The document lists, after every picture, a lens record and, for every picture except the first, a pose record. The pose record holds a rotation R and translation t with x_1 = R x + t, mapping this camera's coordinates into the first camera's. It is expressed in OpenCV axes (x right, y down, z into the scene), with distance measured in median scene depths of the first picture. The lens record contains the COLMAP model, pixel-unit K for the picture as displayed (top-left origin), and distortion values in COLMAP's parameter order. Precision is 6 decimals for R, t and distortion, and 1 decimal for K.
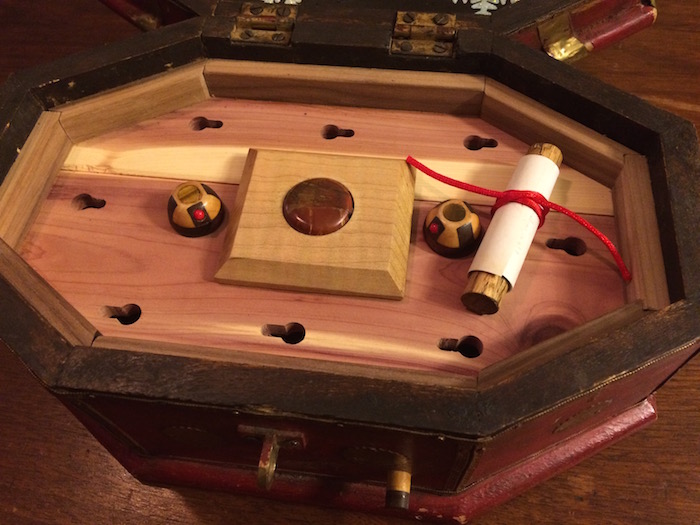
lens RADIAL K [[592.9, 0, 350.0], [0, 592.9, 262.5], [0, 0, 1]] dist [0.016578, 0.004922]
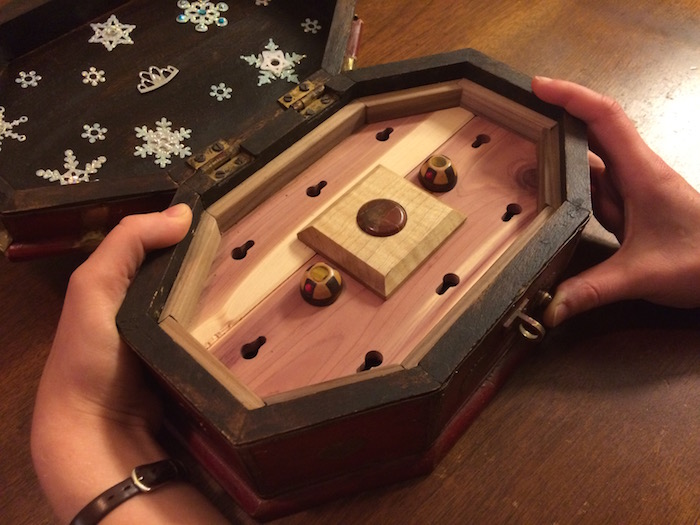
lens RADIAL K [[592.9, 0, 350.0], [0, 592.9, 262.5], [0, 0, 1]] dist [0.016578, 0.004922]
pose [[0.566589, -0.650519, 0.505769, -0.828117], [0.706609, 0.699330, 0.107896, -0.212732], [-0.423887, 0.296249, 0.855895, -0.129110]]
